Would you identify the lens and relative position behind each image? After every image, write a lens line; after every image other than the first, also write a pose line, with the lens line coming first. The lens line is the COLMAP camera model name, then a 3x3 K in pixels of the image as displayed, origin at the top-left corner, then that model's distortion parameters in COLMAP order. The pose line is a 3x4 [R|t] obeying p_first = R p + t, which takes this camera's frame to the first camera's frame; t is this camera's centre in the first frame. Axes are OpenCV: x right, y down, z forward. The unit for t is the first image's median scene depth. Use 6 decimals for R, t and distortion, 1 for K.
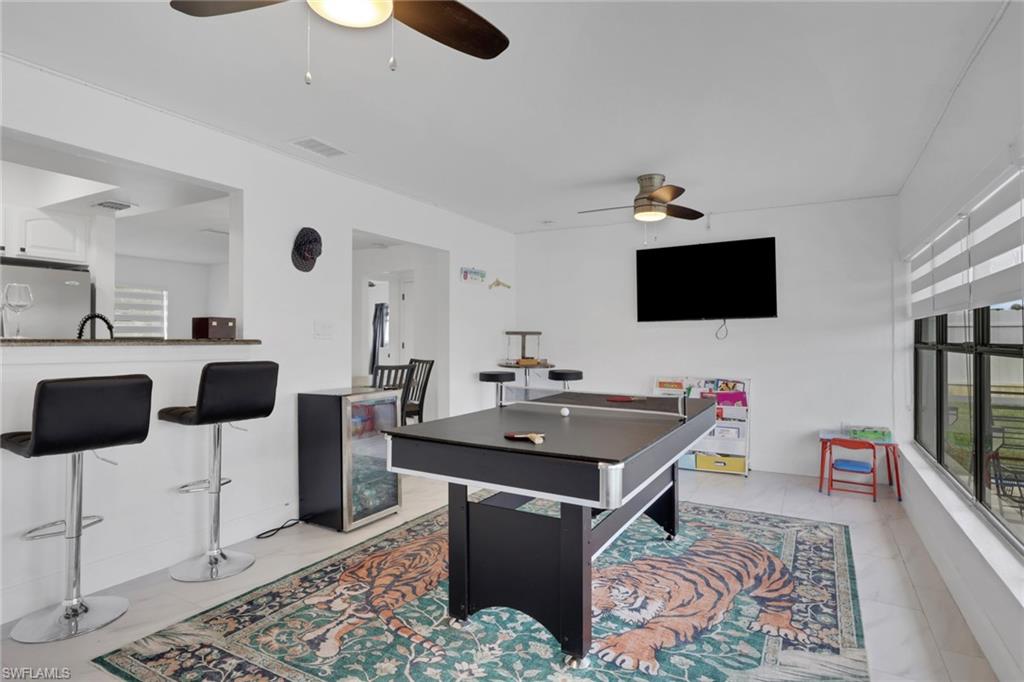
lens RADIAL K [[549.8, 0, 512.0], [0, 549.8, 341.0], [0, 0, 1]] dist [0.002063, 0.000661]
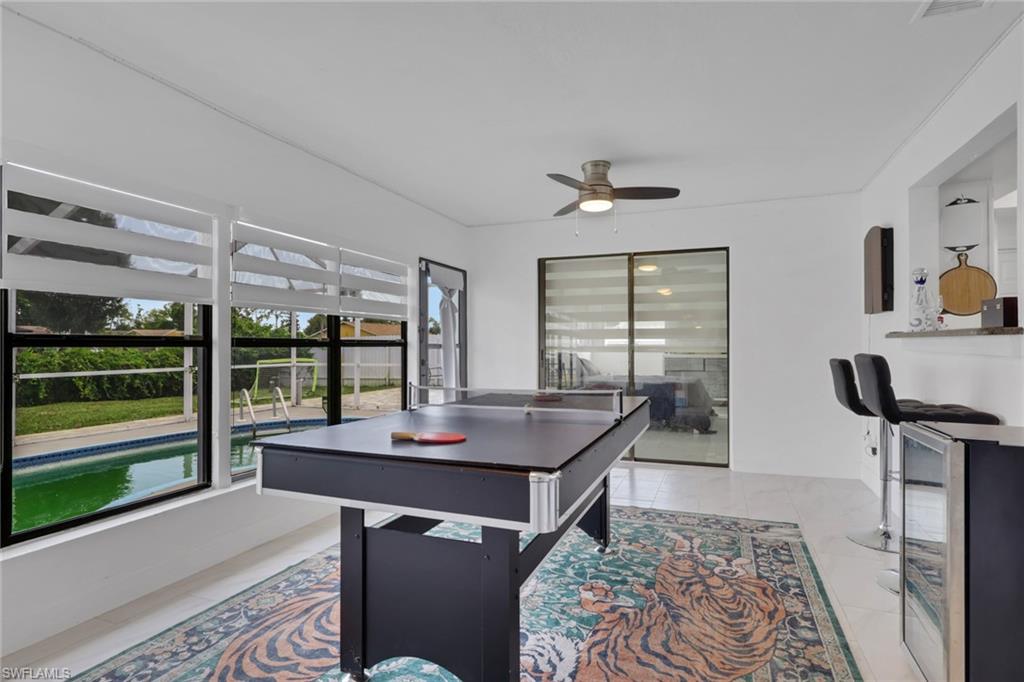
lens RADIAL K [[549.8, 0, 512.0], [0, 549.8, 341.0], [0, 0, 1]] dist [0.002063, 0.000661]
pose [[-0.990319, 0.000031, -0.138810, 0.262648], [0.000792, 0.999985, -0.005429, 0.020993], [0.138808, -0.005486, -0.990304, 1.985431]]
